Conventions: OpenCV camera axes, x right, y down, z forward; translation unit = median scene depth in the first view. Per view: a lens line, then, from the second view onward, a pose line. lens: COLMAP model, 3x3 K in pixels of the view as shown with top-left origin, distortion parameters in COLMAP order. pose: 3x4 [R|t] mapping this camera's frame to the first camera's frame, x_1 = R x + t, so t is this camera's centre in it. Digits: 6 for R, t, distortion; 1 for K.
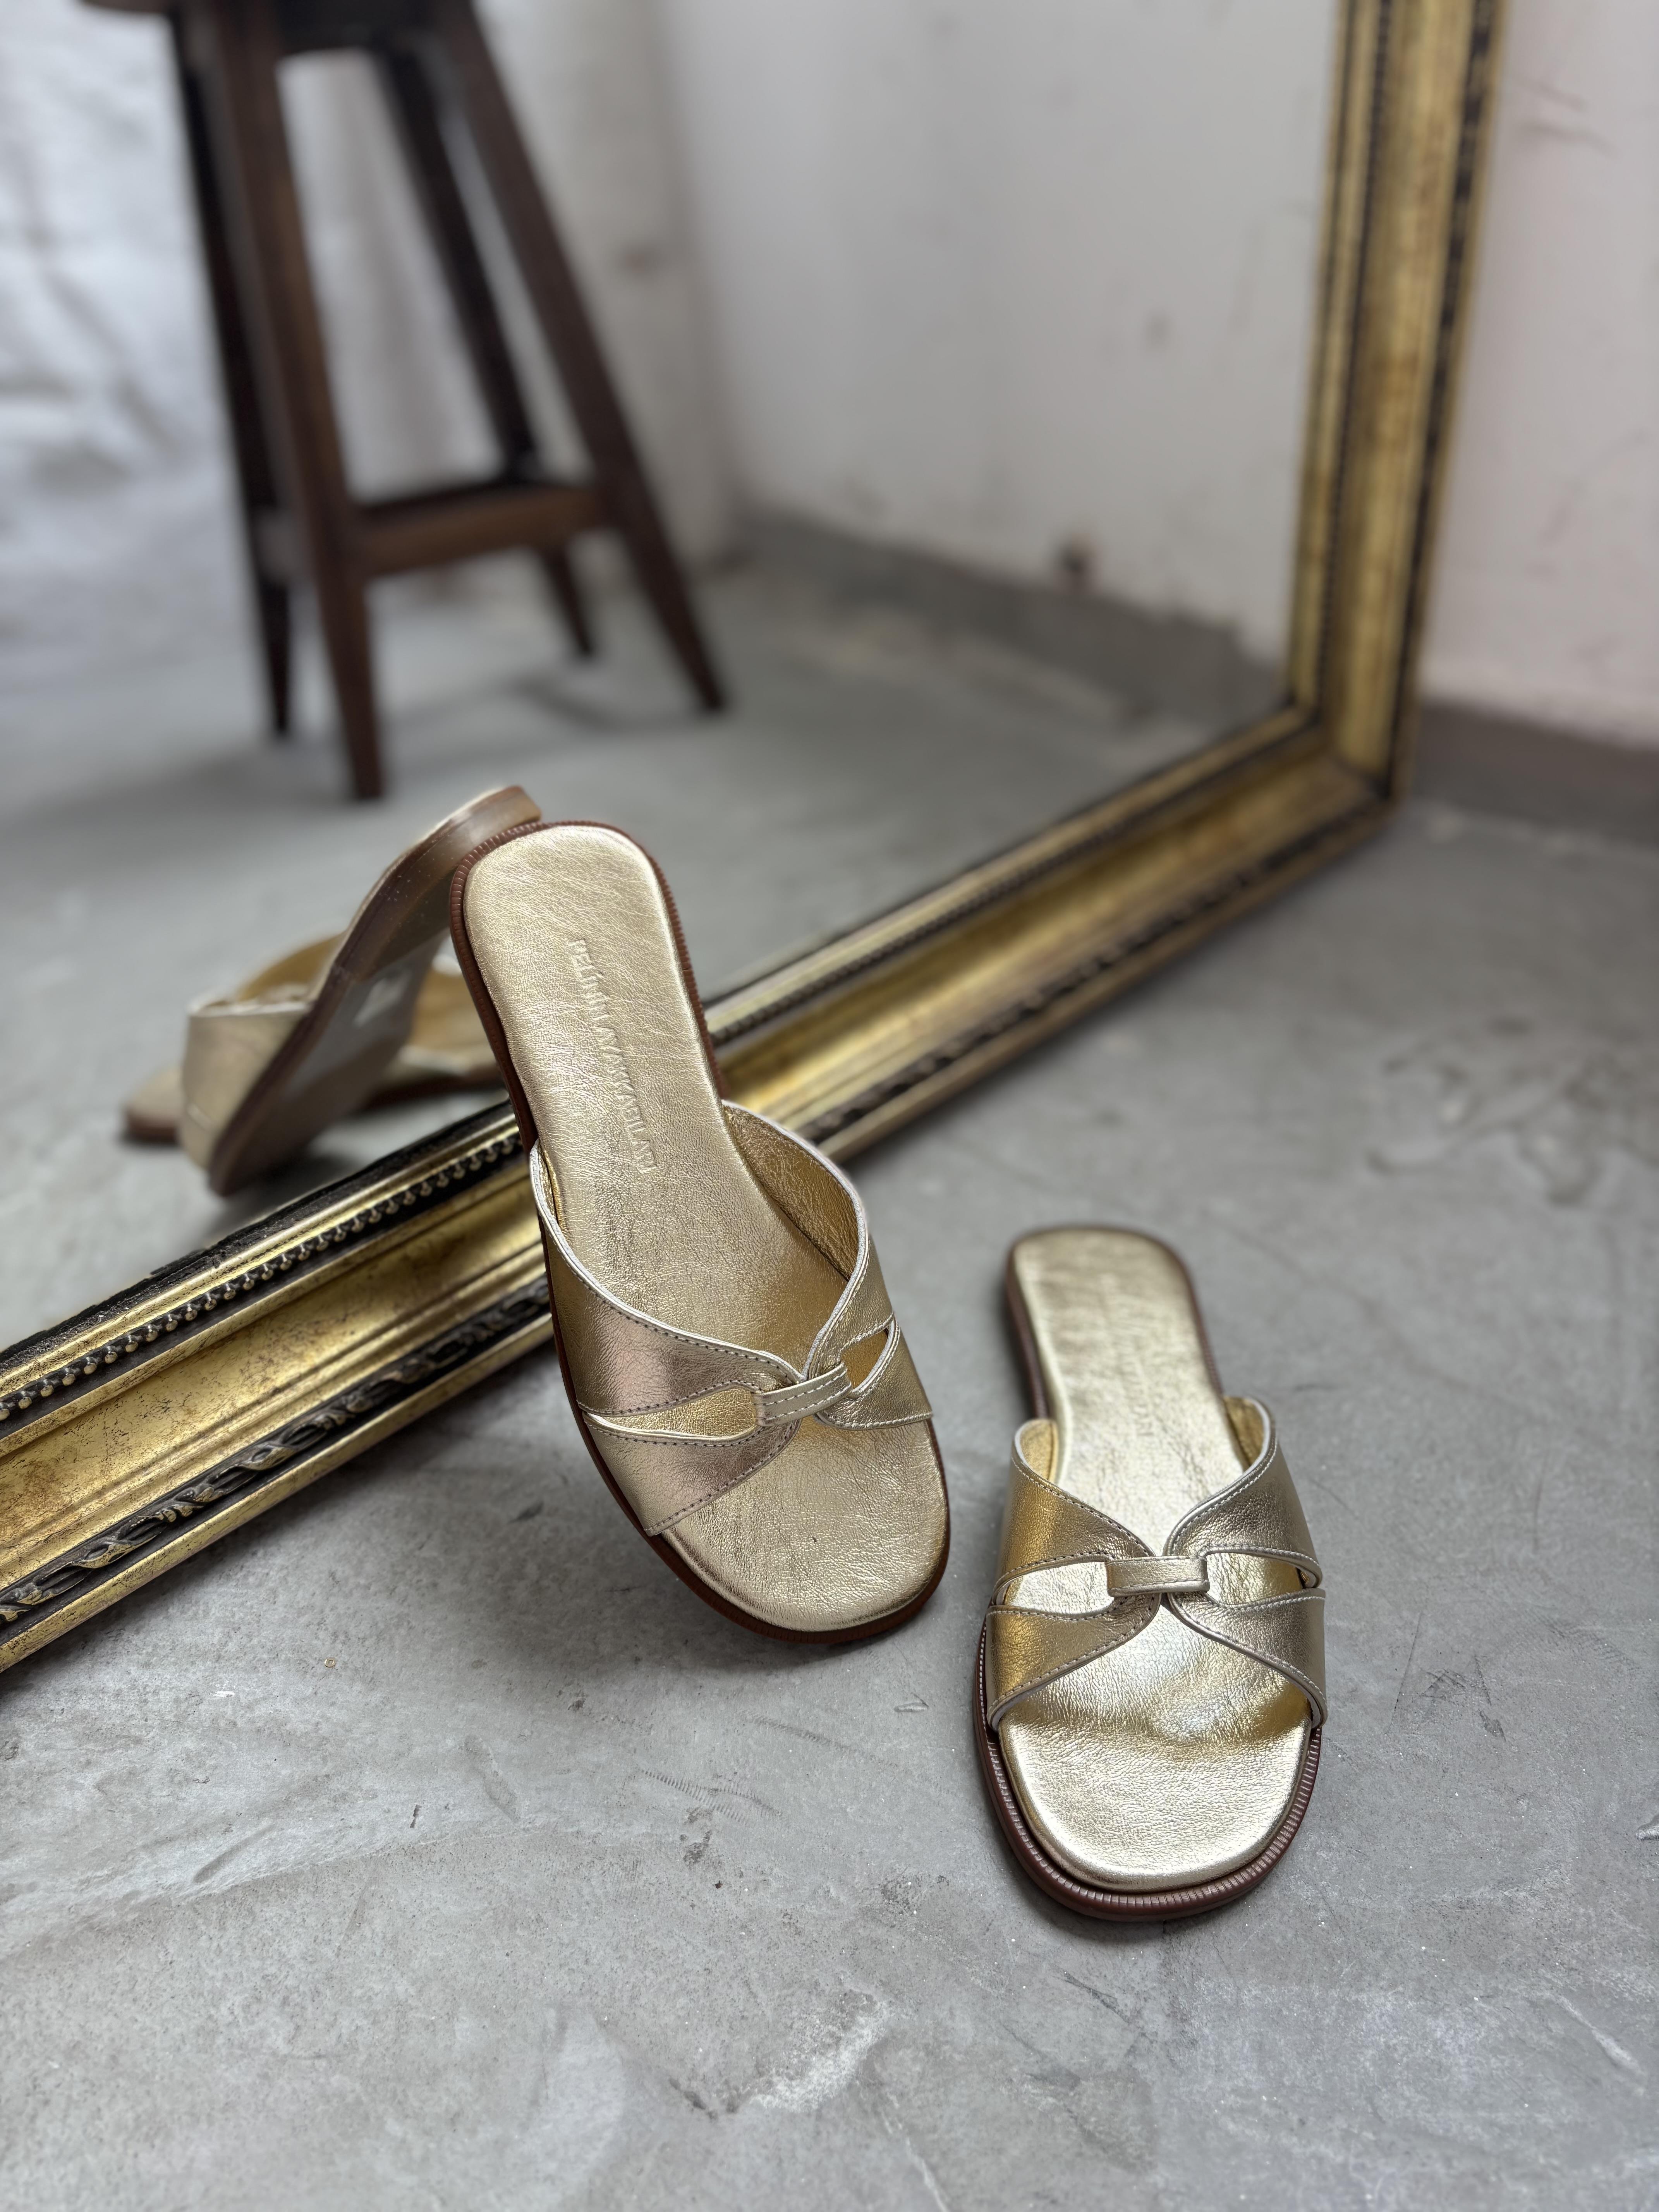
lens RADIAL K [[1696.4, 0, 834.3], [0, 1696.4, 1124.0], [0, 0, 1]] dist [0.021136, -0.034923]
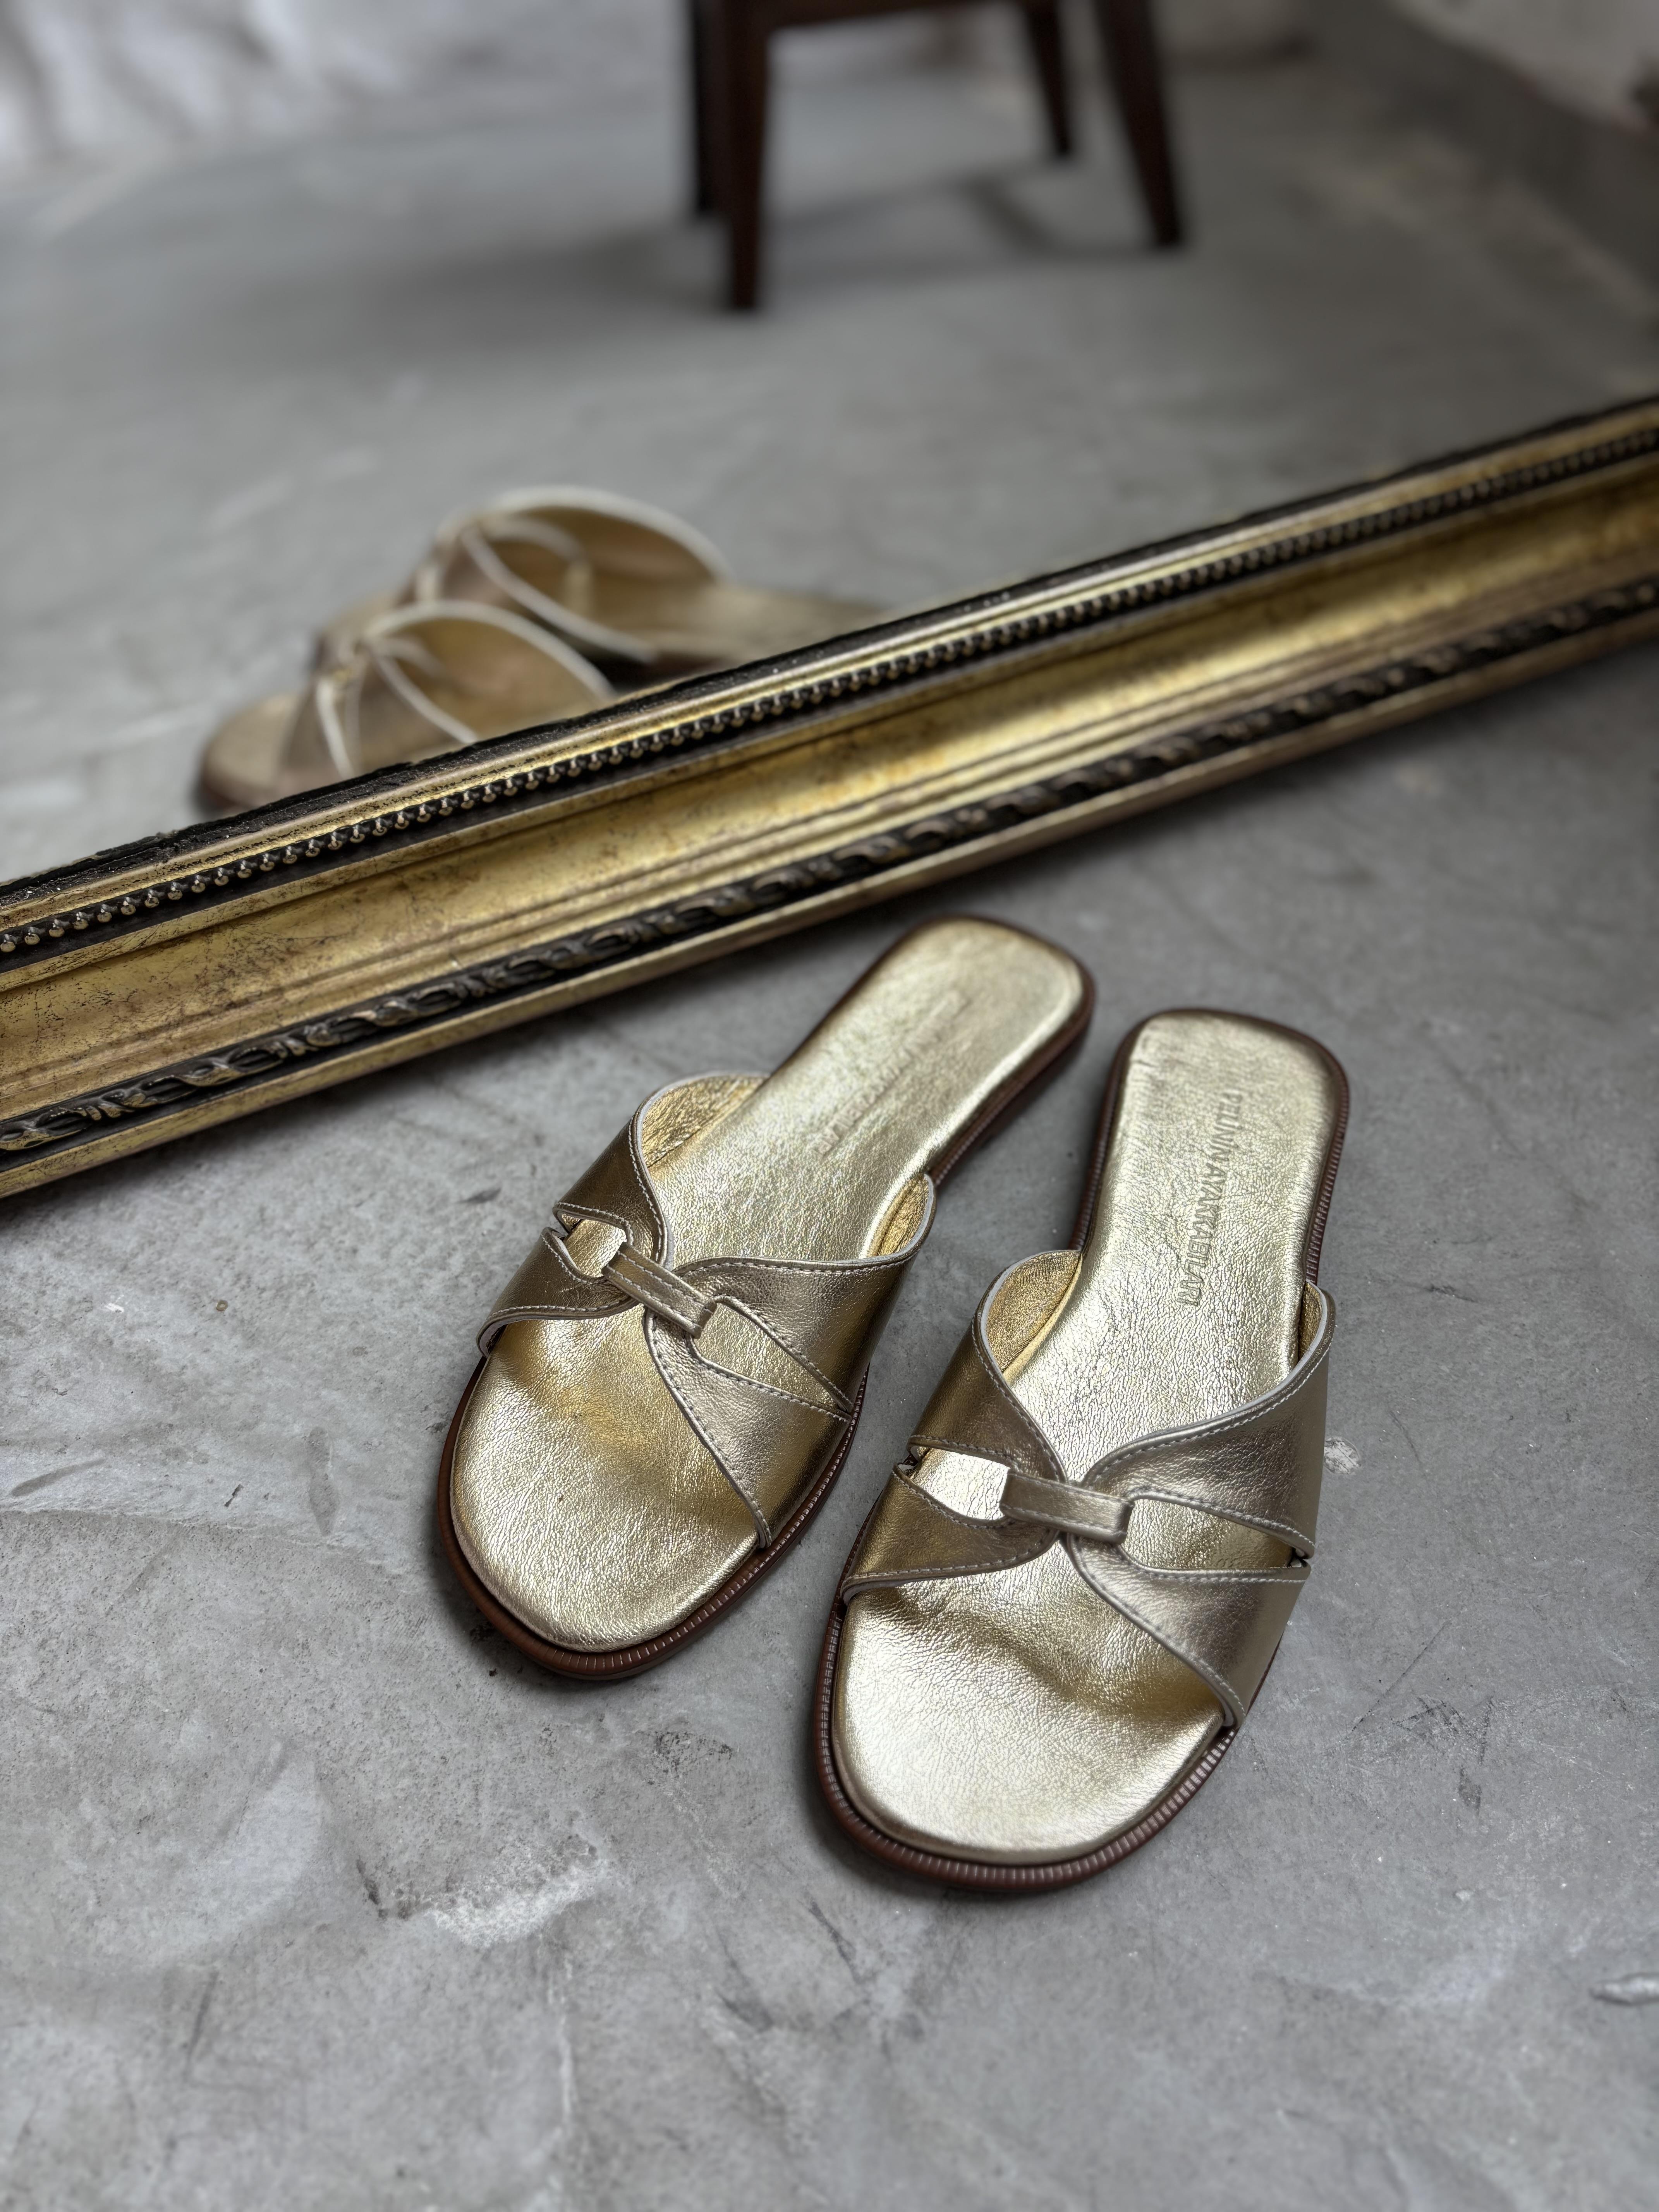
lens RADIAL K [[1696.4, 0, 840.0], [0, 1696.4, 1120.3], [0, 0, 1]] dist [0.021136, -0.034923]
pose [[0.938420, 0.249923, -0.238550, 0.217790], [-0.182899, 0.945131, 0.270693, -0.094371], [0.293113, -0.210393, 0.932641, 0.242132]]
